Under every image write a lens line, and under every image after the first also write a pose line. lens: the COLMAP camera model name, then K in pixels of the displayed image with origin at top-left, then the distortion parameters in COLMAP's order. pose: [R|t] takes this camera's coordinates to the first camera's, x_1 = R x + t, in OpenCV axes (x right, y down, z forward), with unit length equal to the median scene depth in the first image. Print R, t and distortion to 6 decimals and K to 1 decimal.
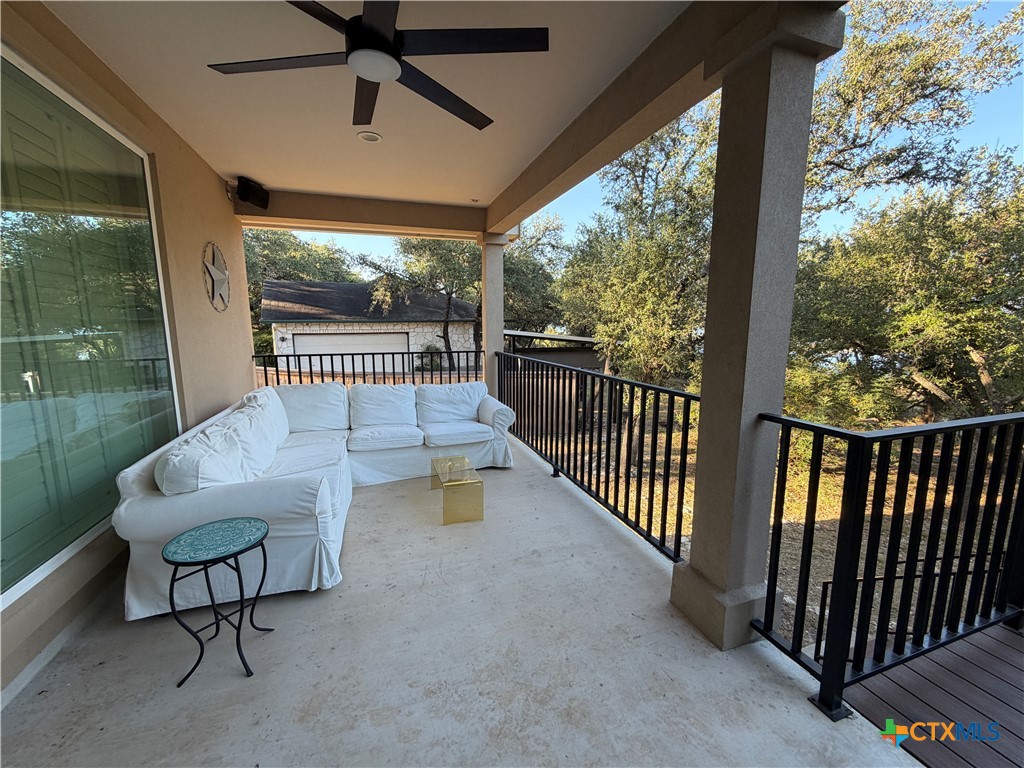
lens RADIAL K [[408.5, 0, 508.1], [0, 408.5, 382.1], [0, 0, 1]] dist [-0.000754, 0.000097]
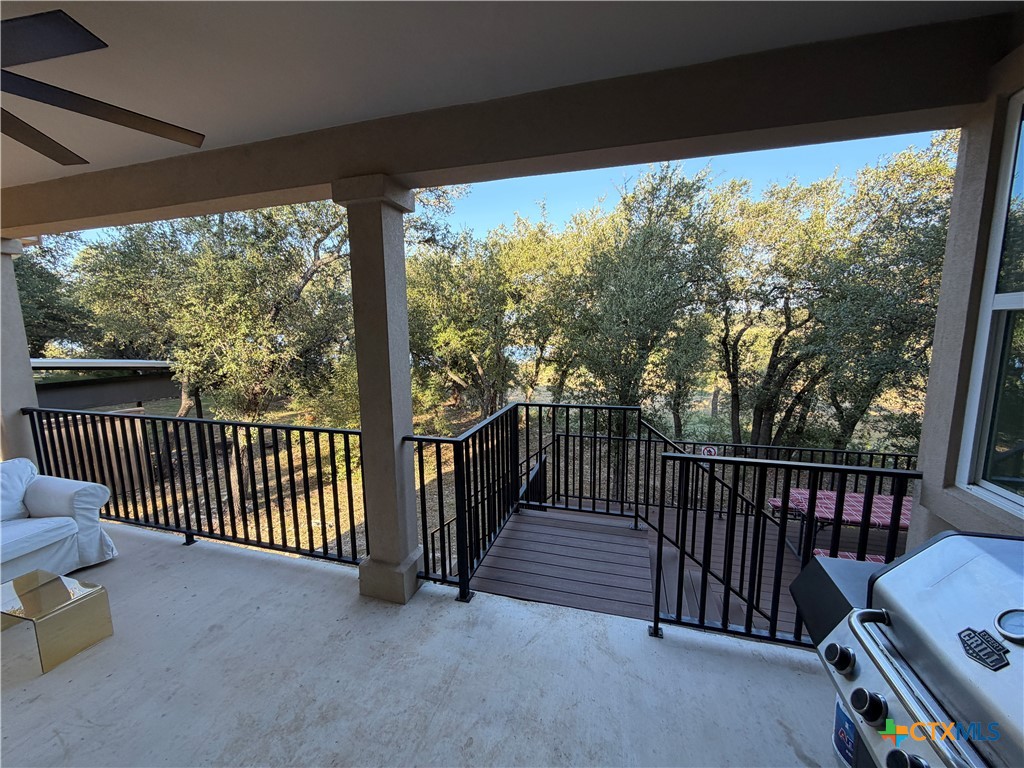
lens RADIAL K [[408.5, 0, 510.5], [0, 408.5, 384.3], [0, 0, 1]] dist [-0.000754, 0.000097]
pose [[0.578858, -0.122659, 0.806150, -0.073277], [0.132445, 0.989637, 0.055474, -0.031637], [-0.804600, 0.074659, 0.589105, -0.045922]]
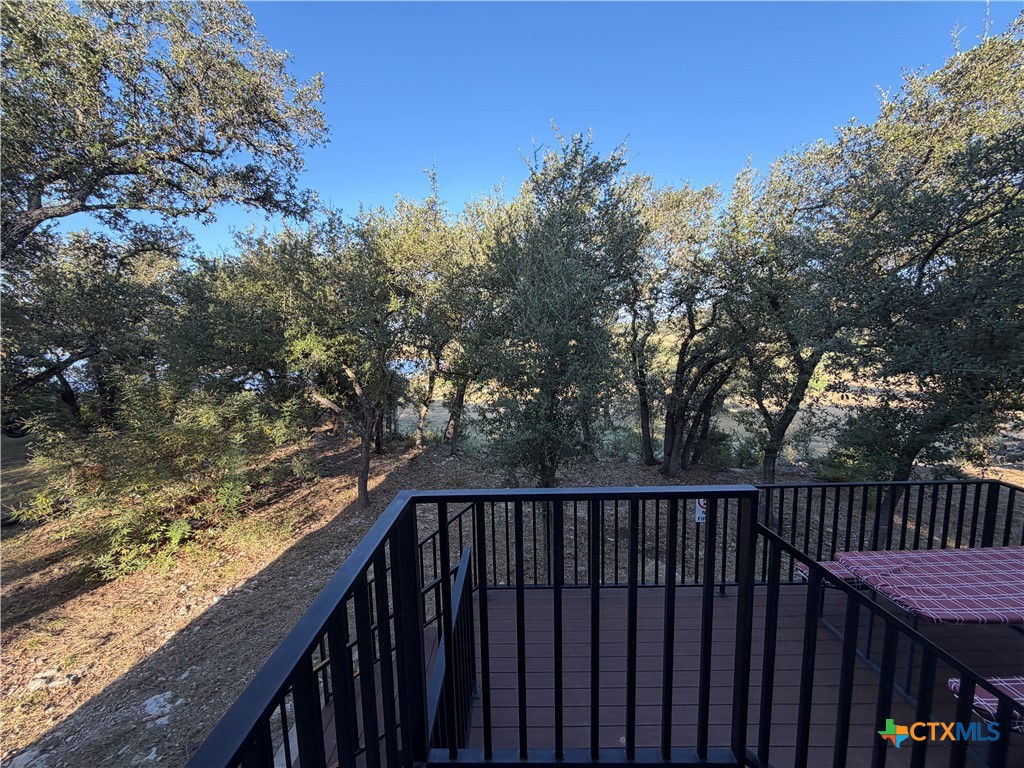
lens RADIAL K [[408.5, 0, 510.8], [0, 408.5, 380.7], [0, 0, 1]] dist [-0.000754, 0.000097]
pose [[0.343845, -0.108621, 0.932723, 0.175090], [0.161872, 0.985274, 0.055067, -0.030257], [-0.924969, 0.132047, 0.356364, 0.124507]]
